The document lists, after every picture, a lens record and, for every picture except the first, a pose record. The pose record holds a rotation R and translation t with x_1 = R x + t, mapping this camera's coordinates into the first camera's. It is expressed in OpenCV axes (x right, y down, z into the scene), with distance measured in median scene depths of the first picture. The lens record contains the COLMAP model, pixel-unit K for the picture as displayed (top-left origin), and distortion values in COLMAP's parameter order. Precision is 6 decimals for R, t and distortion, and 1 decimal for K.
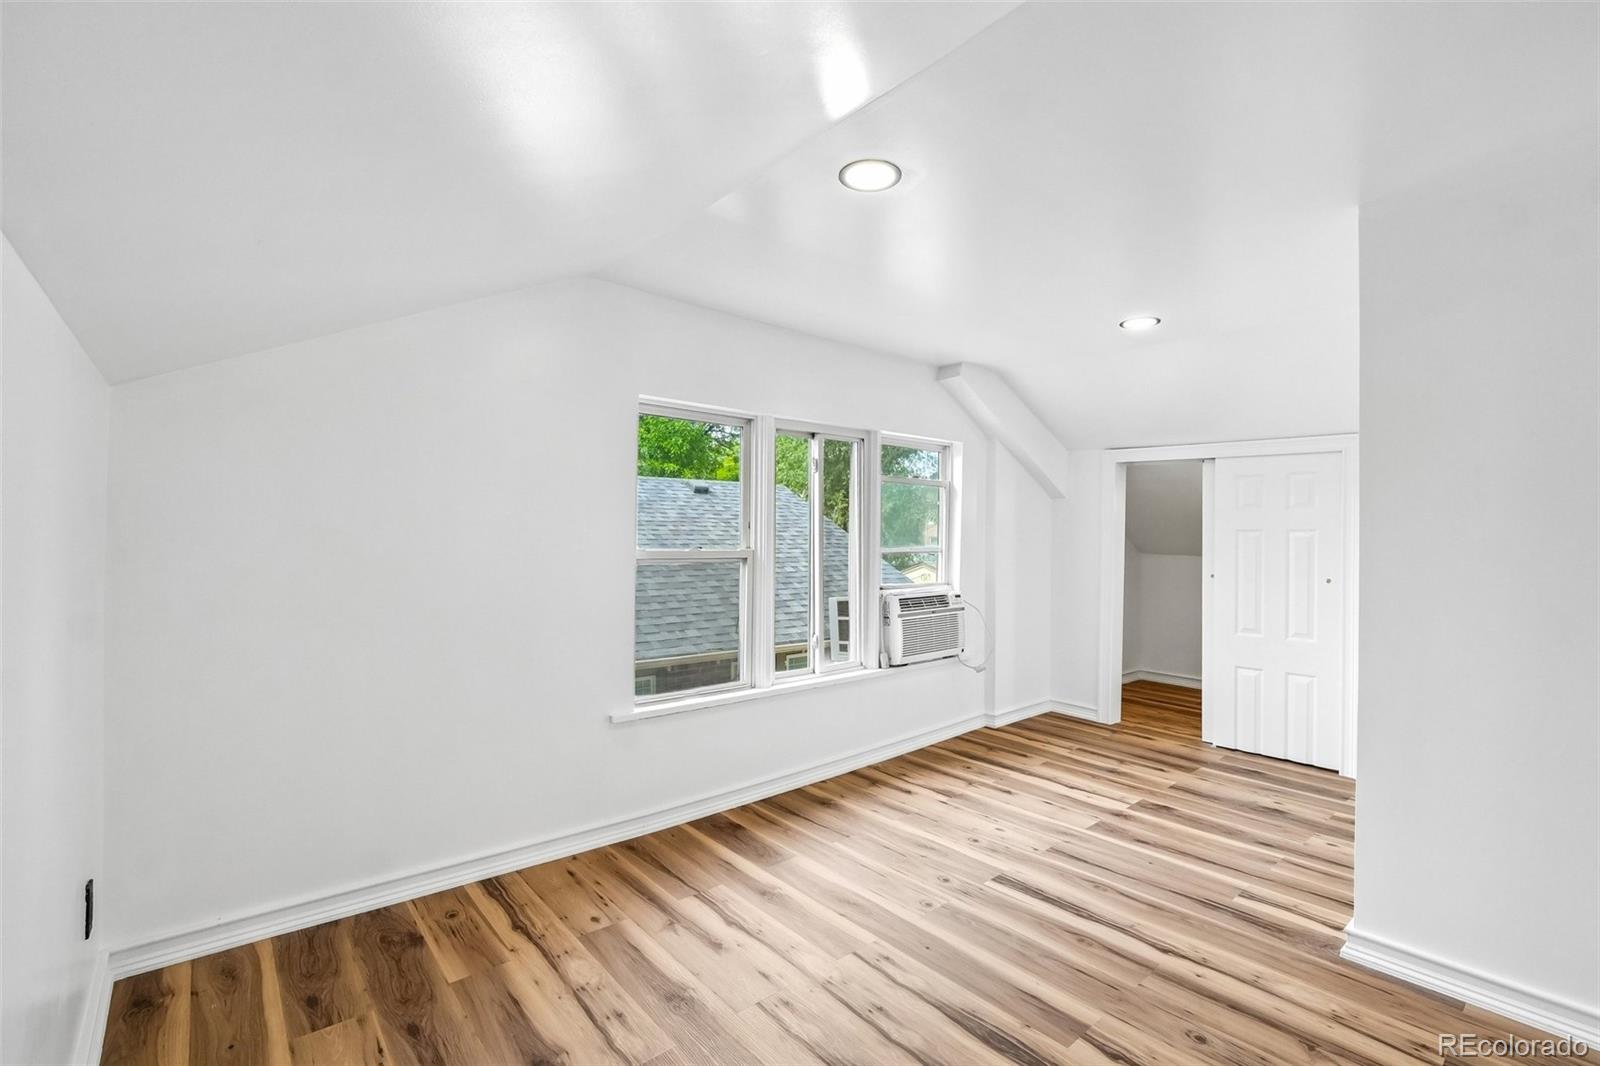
lens RADIAL K [[689.4, 0, 794.8], [0, 689.4, 536.0], [0, 0, 1]] dist [-0.004569, 0.004135]
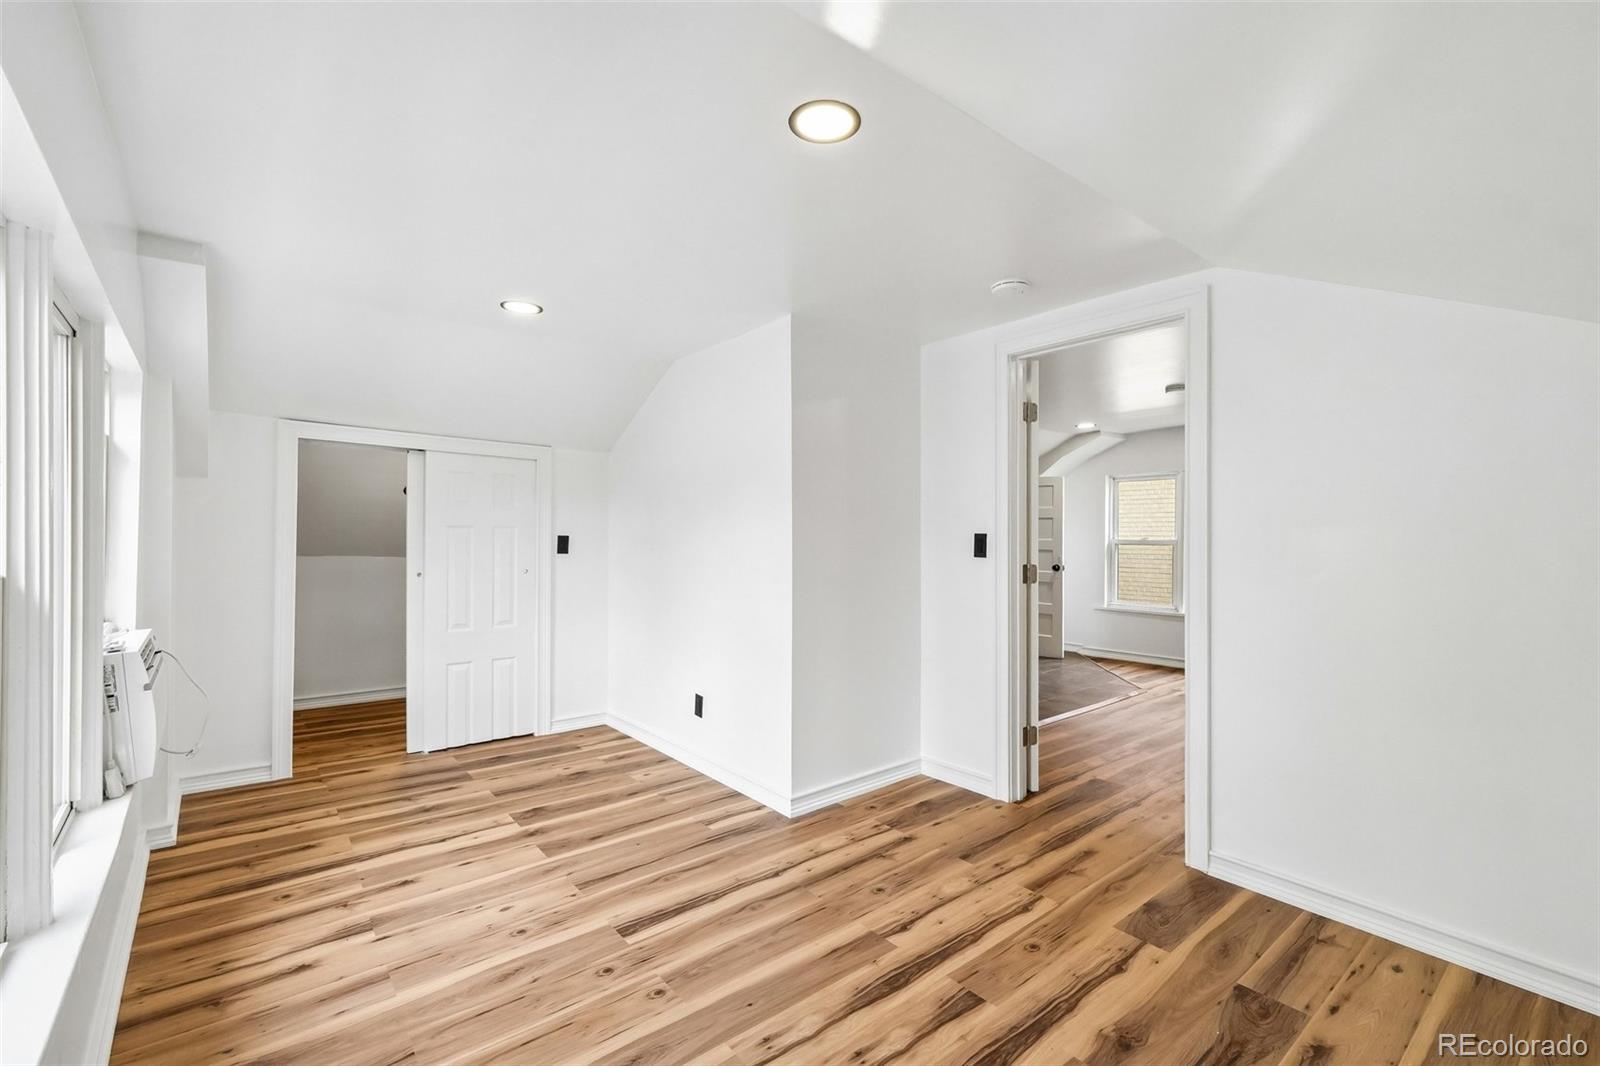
lens RADIAL K [[689.4, 0, 832.9], [0, 689.4, 526.7], [0, 0, 1]] dist [-0.004569, 0.004135]
pose [[0.027365, 0.002879, 0.999621, -0.402656], [-0.002330, 0.999993, -0.002817, -0.007495], [-0.999623, -0.002252, 0.027372, 0.509579]]
